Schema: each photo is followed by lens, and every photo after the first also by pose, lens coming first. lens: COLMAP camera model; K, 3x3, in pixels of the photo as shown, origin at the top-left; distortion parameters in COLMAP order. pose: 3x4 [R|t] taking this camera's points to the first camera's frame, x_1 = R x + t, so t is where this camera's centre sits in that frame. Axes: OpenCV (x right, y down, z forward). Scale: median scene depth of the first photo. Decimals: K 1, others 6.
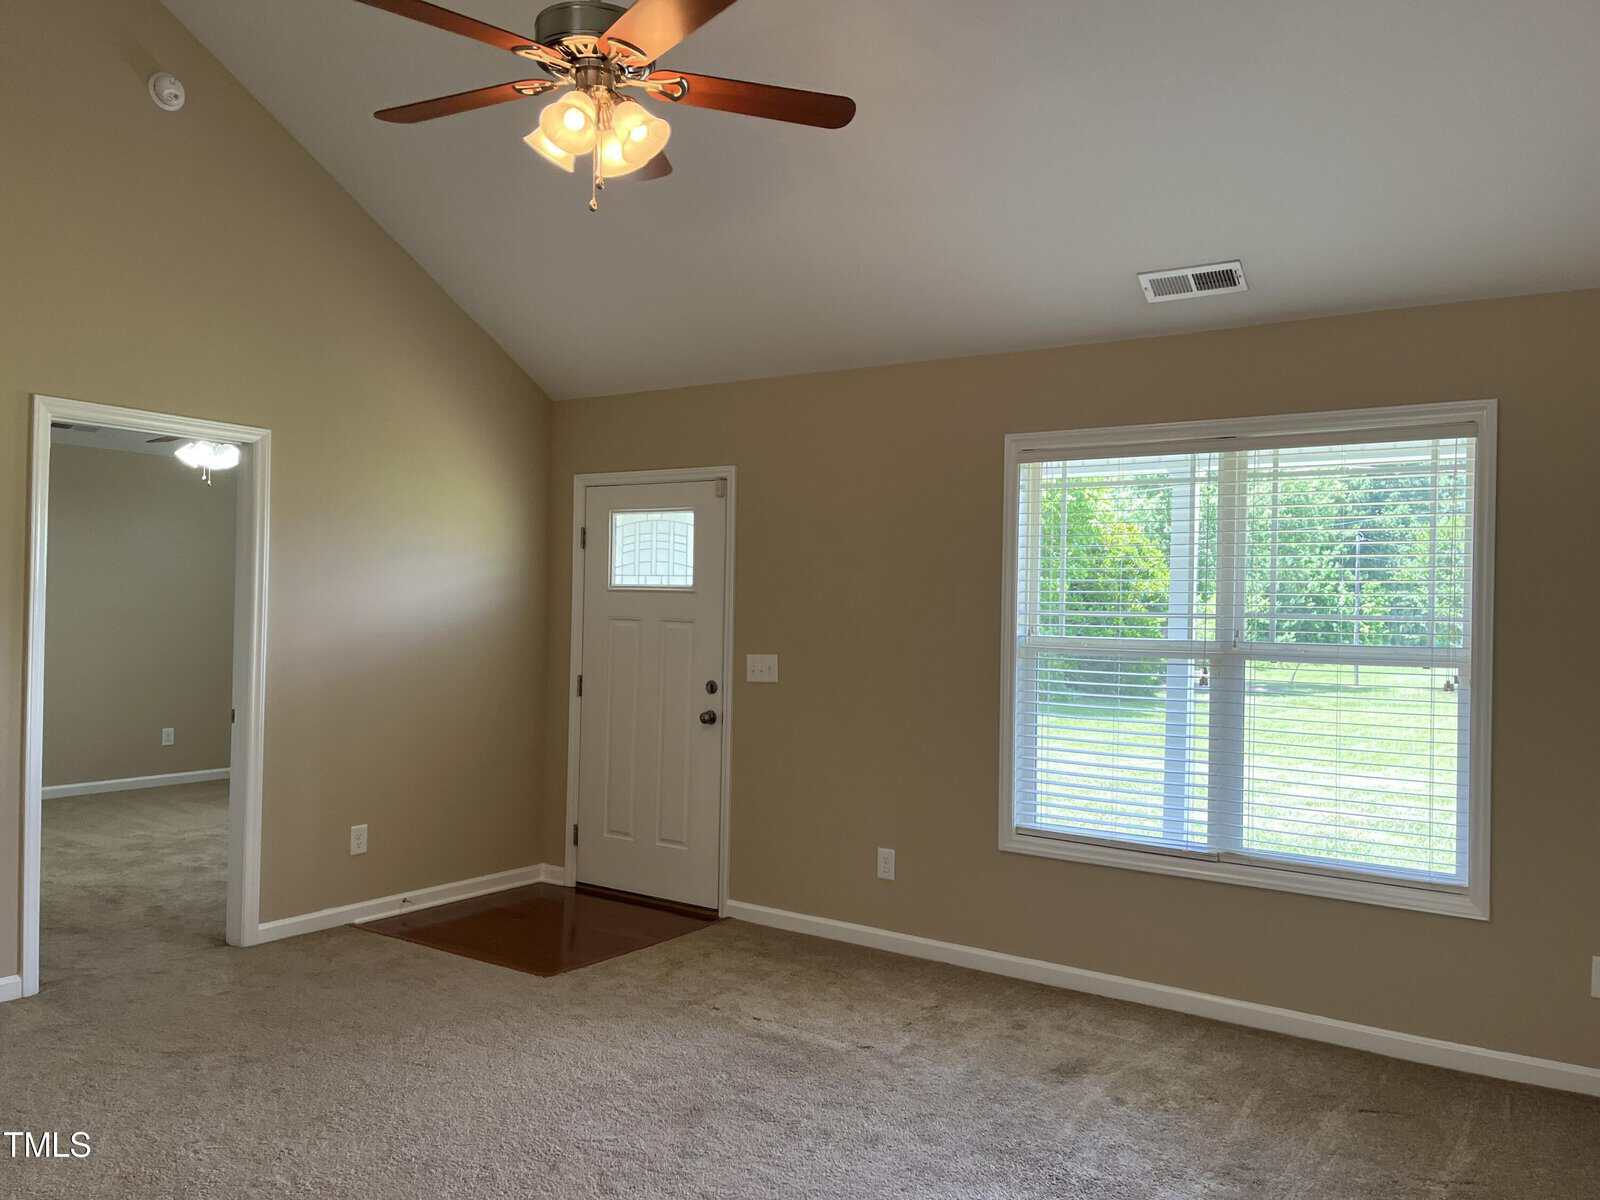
lens RADIAL K [[1202.4, 0, 800.0], [0, 1202.4, 600.0], [0, 0, 1]] dist [0.067392, -0.069617]
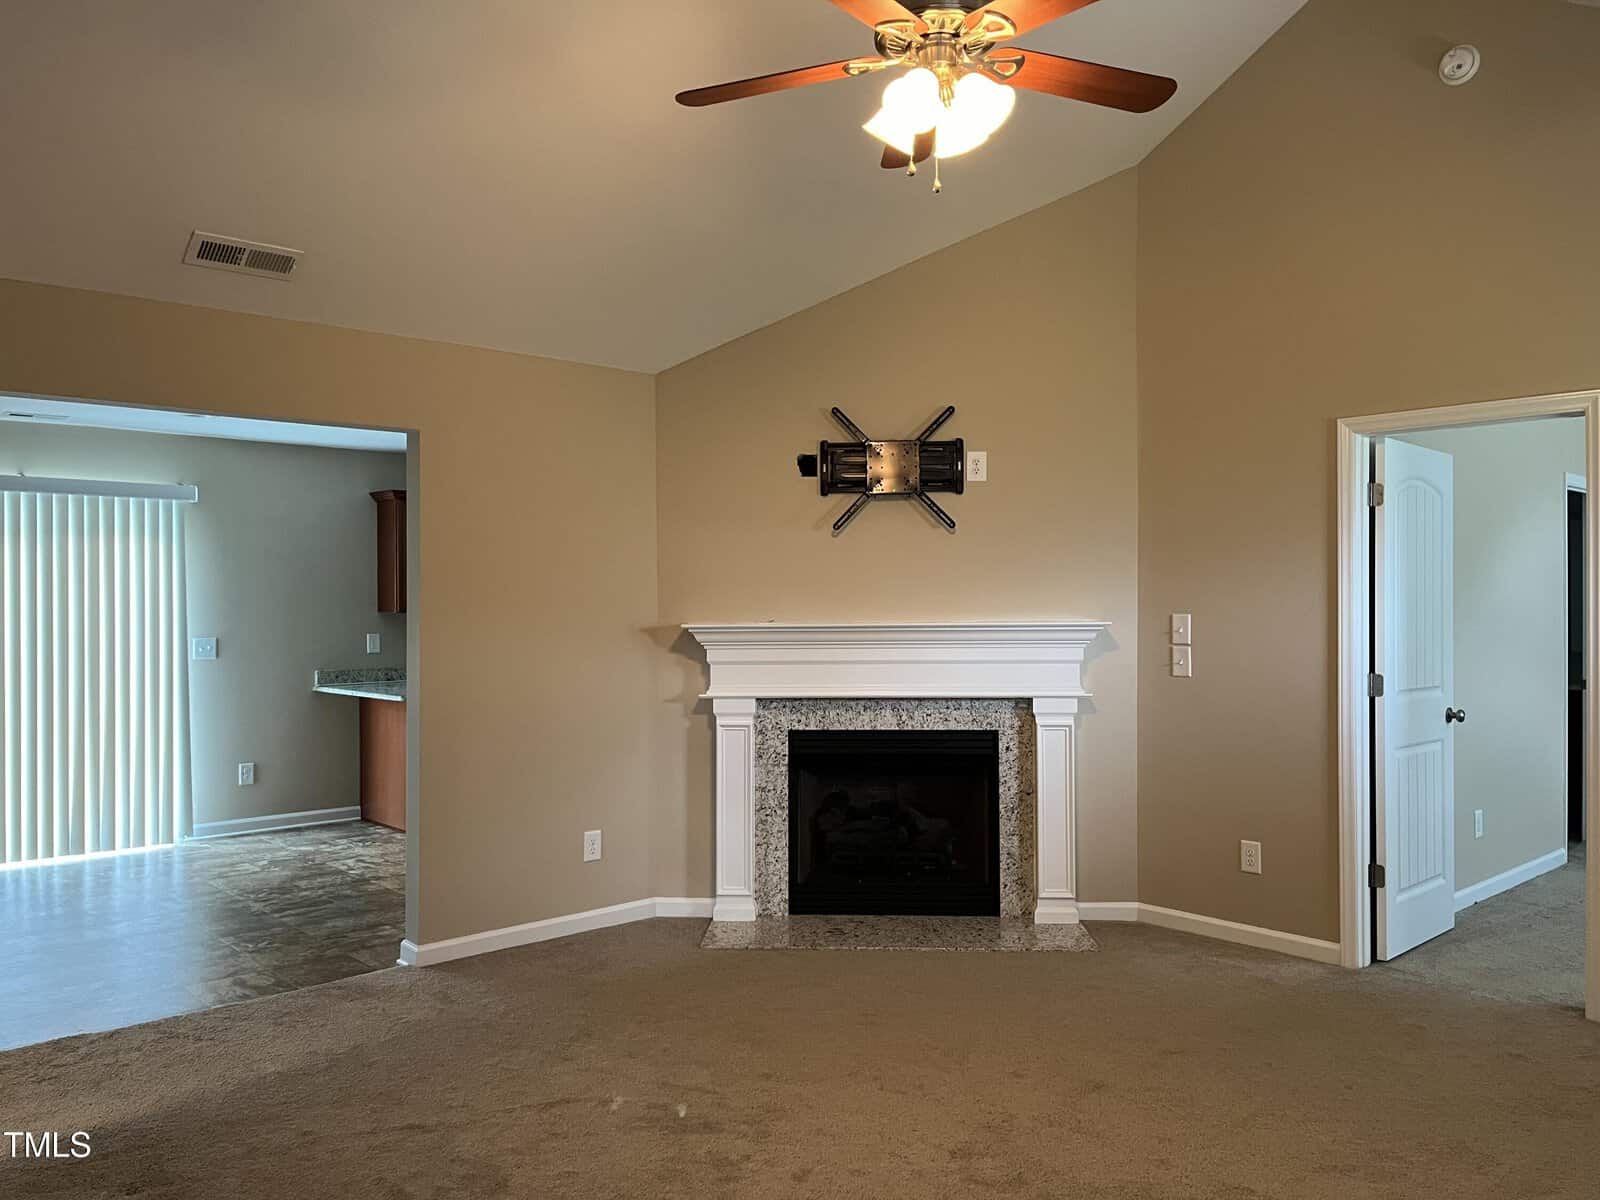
lens RADIAL K [[1210.6, 0, 800.0], [0, 1210.6, 600.0], [0, 0, 1]] dist [0.092387, -0.137250]
pose [[-0.228178, -0.025176, -0.973294, 0.442111], [0.004023, 0.999633, -0.026800, 0.019100], [0.973611, -0.010031, -0.227993, 0.616342]]
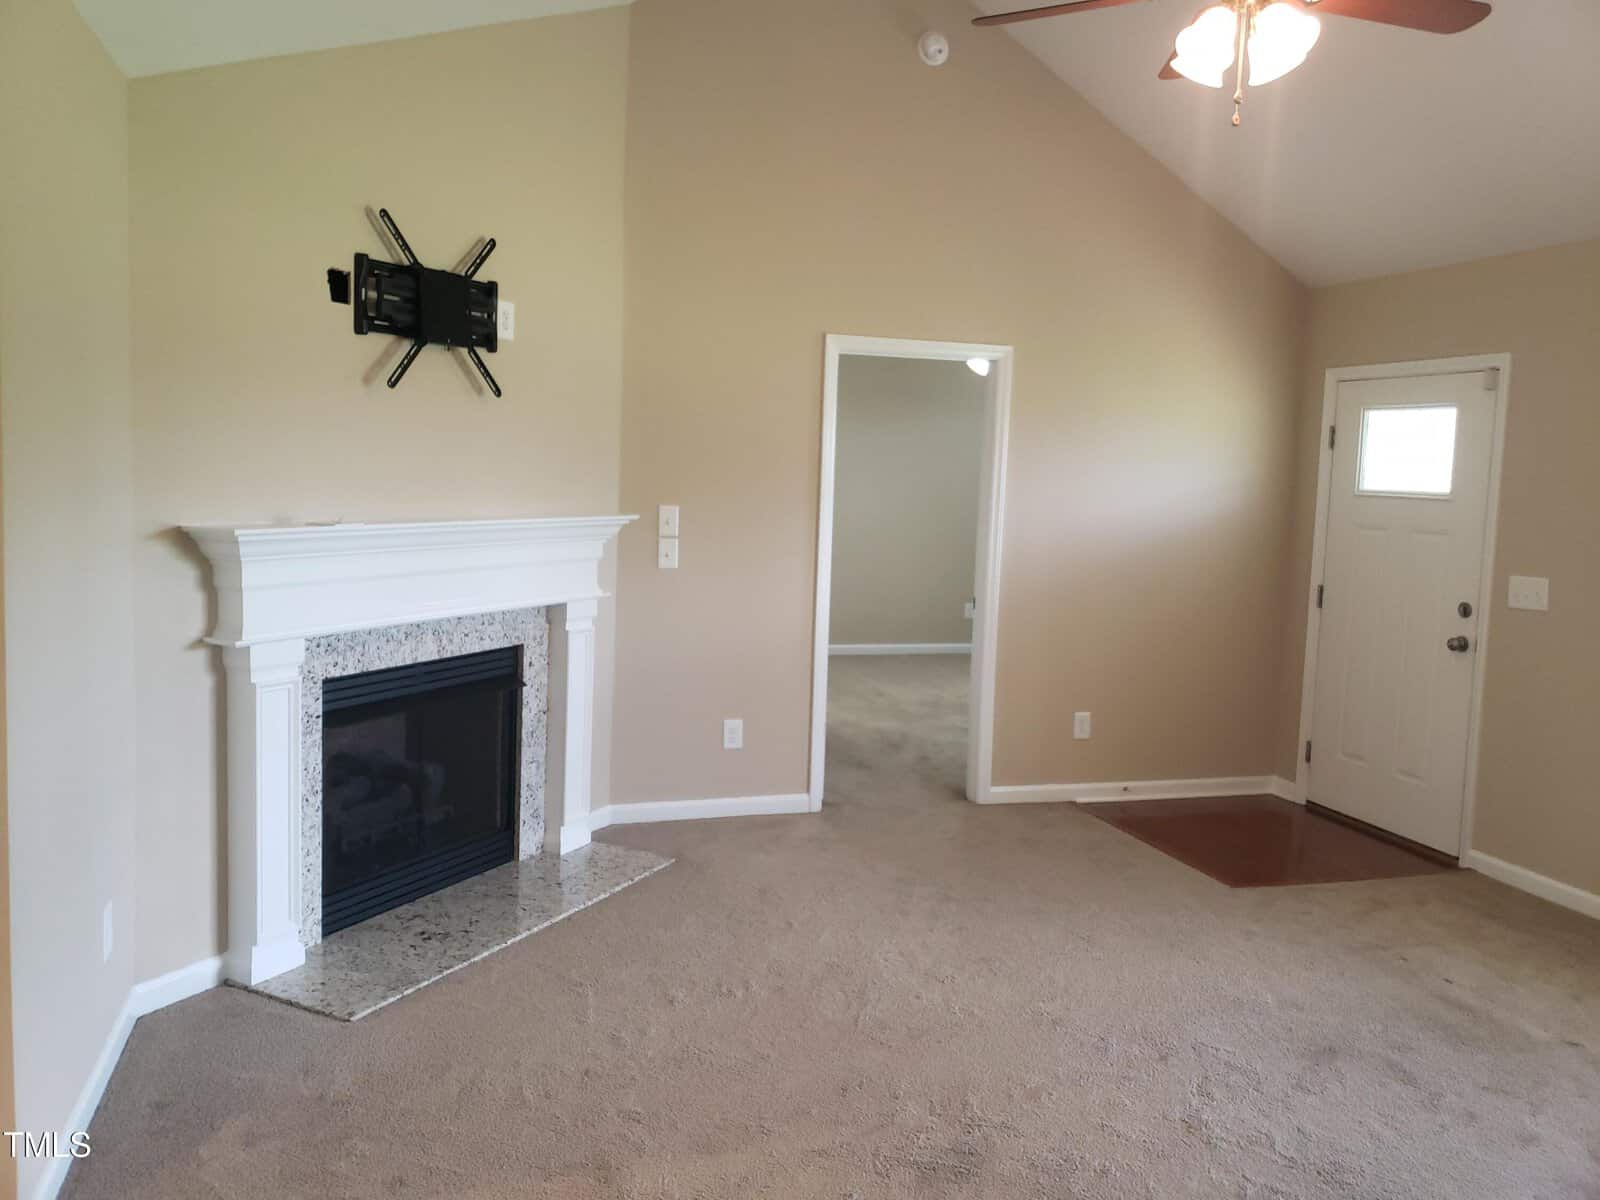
lens RADIAL K [[1240.0, 0, 804.5], [0, 1240.0, 588.0], [0, 0, 1]] dist [0.038560, -0.040260]
pose [[0.795500, 0.067792, -0.602150, 0.098069], [-0.016484, 0.995775, 0.090330, -0.019179], [0.605730, -0.061931, 0.793256, -0.014007]]
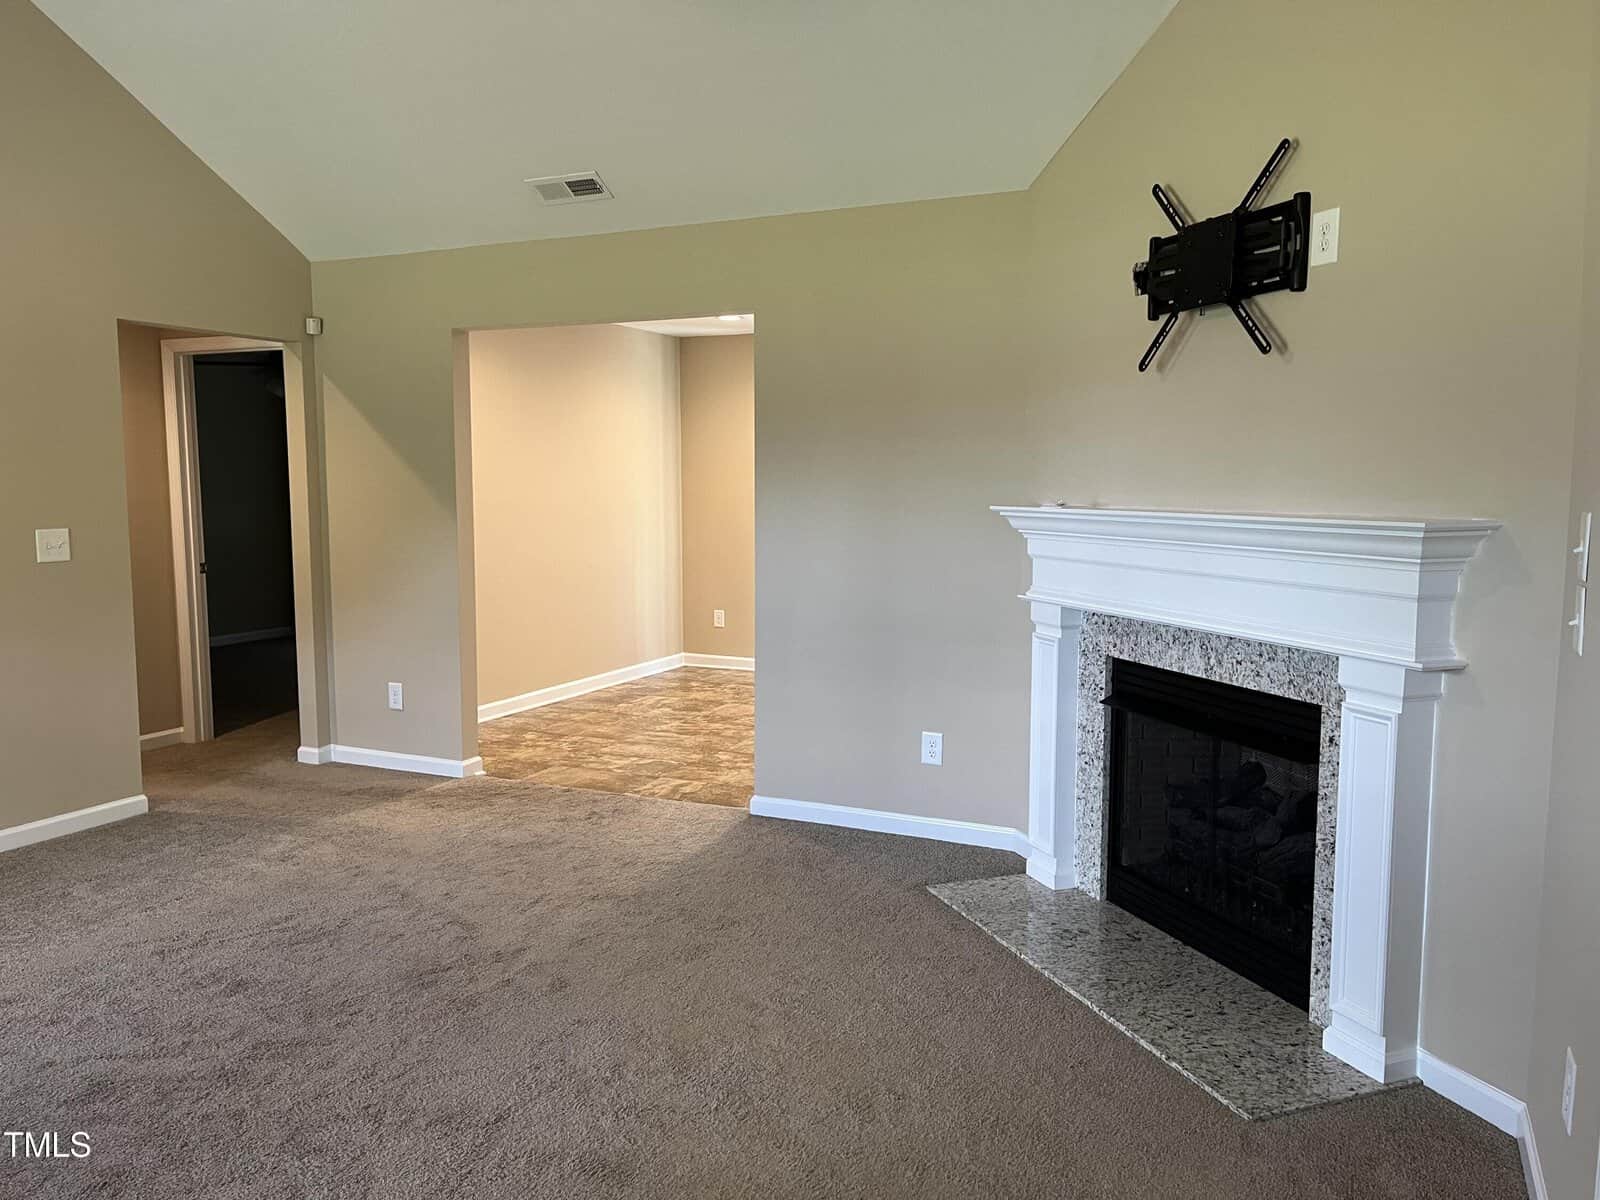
lens RADIAL K [[1210.6, 0, 800.0], [0, 1210.6, 600.0], [0, 0, 1]] dist [0.092387, -0.137250]
pose [[-0.985063, -0.006458, -0.172073, -0.228639], [-0.022749, 0.995418, 0.092873, 0.002396], [0.170685, 0.095400, -0.980696, 1.065339]]
